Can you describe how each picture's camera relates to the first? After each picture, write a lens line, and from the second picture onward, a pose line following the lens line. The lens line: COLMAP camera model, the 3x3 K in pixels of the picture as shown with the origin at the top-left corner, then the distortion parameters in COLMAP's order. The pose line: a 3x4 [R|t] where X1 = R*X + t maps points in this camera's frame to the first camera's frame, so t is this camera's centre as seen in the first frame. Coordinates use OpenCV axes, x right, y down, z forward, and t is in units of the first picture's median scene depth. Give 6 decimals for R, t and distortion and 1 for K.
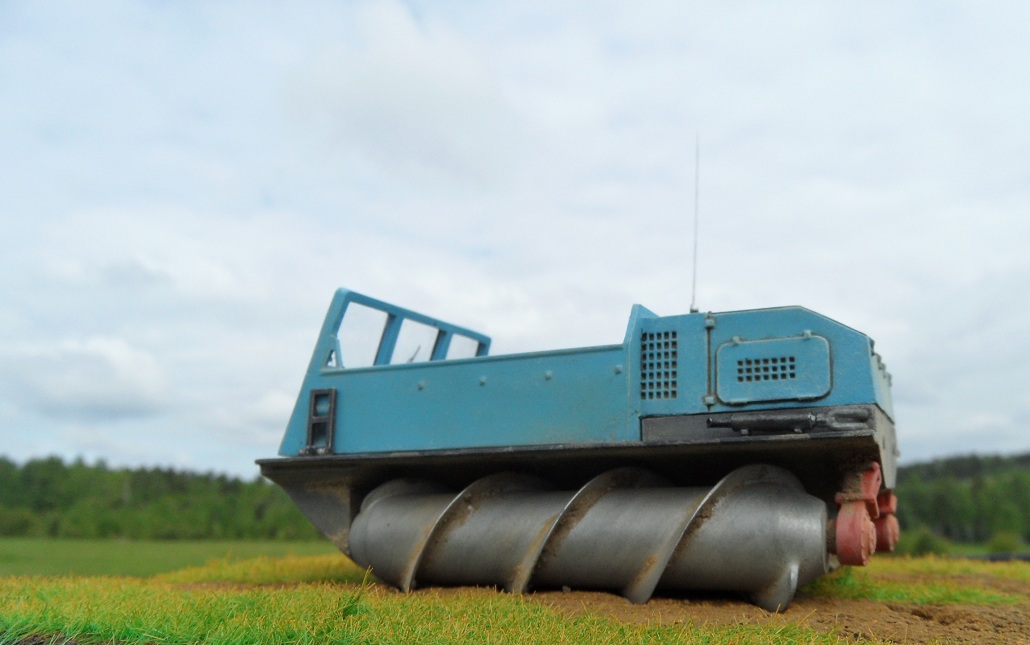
lens RADIAL K [[904.3, 0, 539.6], [0, 904.3, 332.6], [0, 0, 1]] dist [-0.008186, -0.000880]
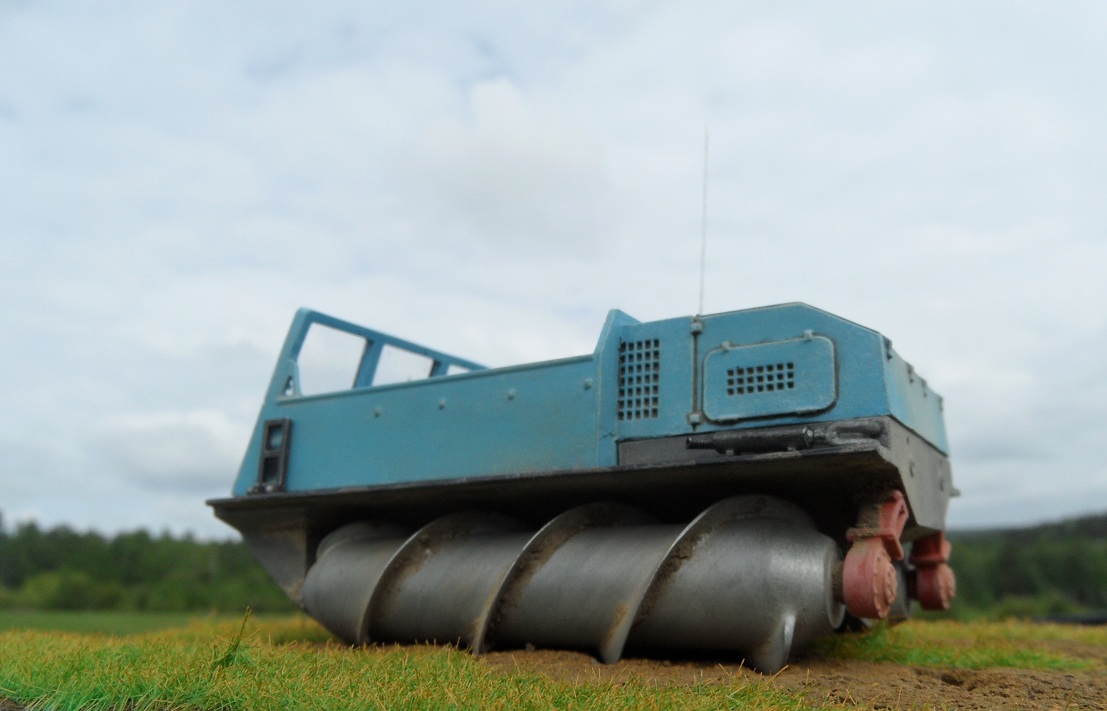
lens RADIAL K [[943.4, 0, 560.3], [0, 943.4, 356.6], [0, 0, 1]] dist [-0.008178, -0.013977]
pose [[0.995694, -0.017763, -0.090987, 0.143987], [0.013392, 0.998737, -0.048423, 0.058097], [0.091732, 0.046996, 0.994674, 0.121456]]
